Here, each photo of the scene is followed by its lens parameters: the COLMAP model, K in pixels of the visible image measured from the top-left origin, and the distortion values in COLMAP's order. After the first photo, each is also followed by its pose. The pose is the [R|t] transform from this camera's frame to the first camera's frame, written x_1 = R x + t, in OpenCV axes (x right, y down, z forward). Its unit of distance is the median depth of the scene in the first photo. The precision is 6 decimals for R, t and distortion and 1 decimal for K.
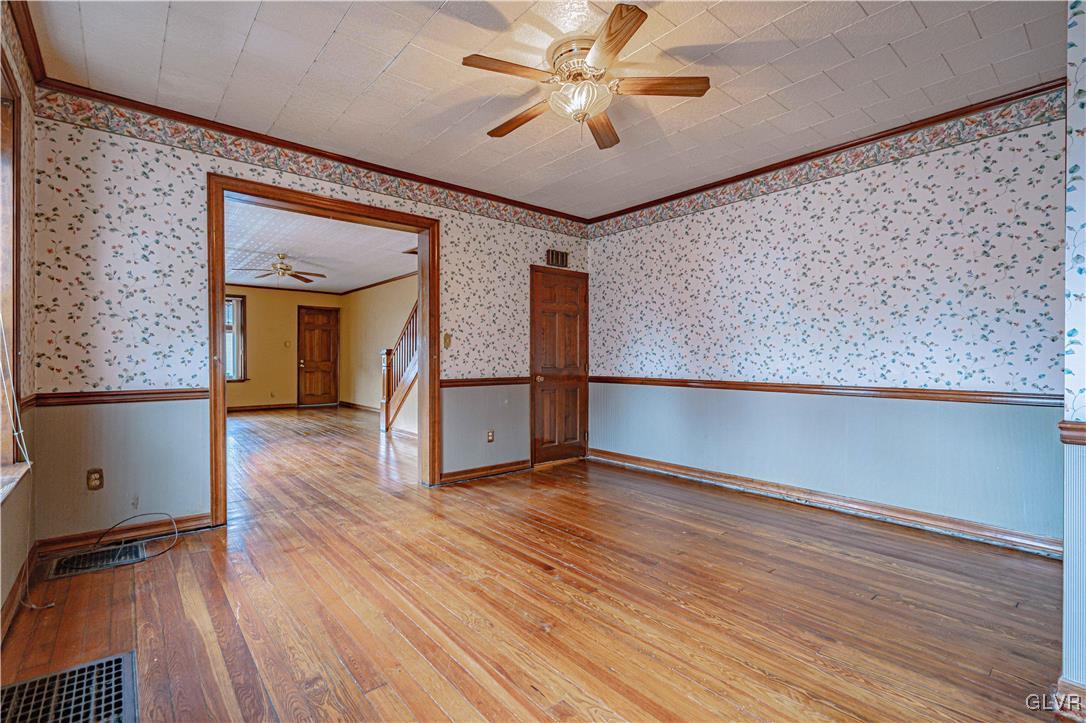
lens RADIAL K [[494.2, 0, 543.0], [0, 494.2, 361.5], [0, 0, 1]] dist [-0.003313, -0.000229]
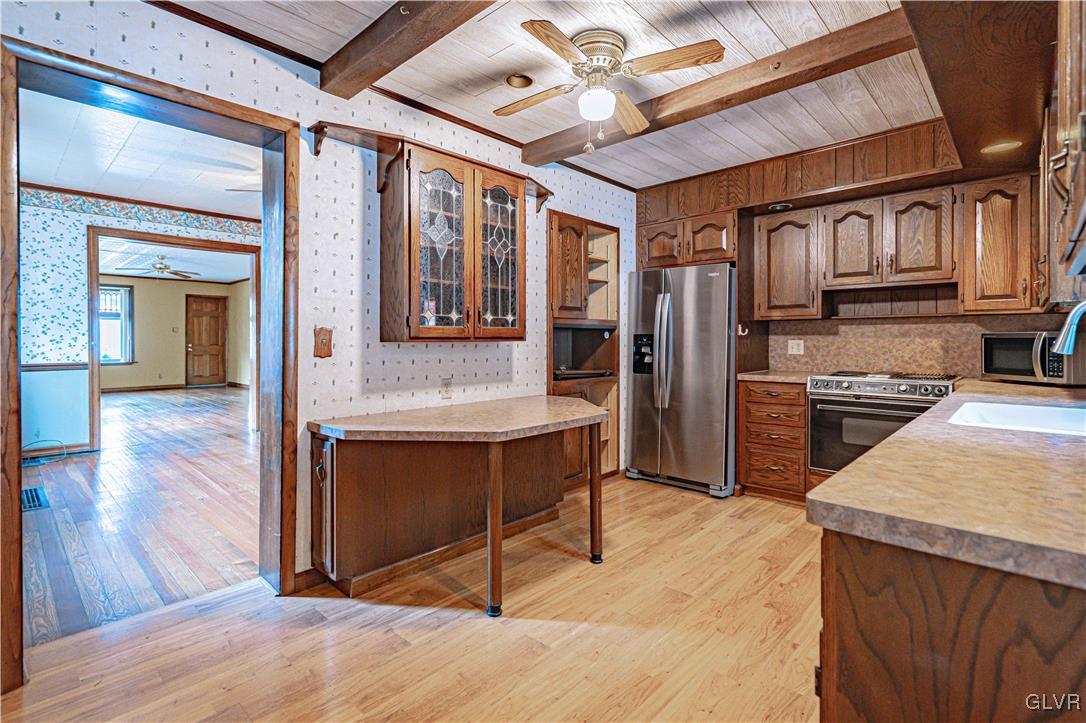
lens RADIAL K [[523.3, 0, 541.9], [0, 523.3, 343.5], [0, 0, 1]] dist [-0.002488, -0.000005]
pose [[0.994806, -0.001883, 0.101773, 0.258177], [0.002167, 0.999994, -0.002675, 0.000317], [-0.101768, 0.002882, 0.994804, -0.349908]]
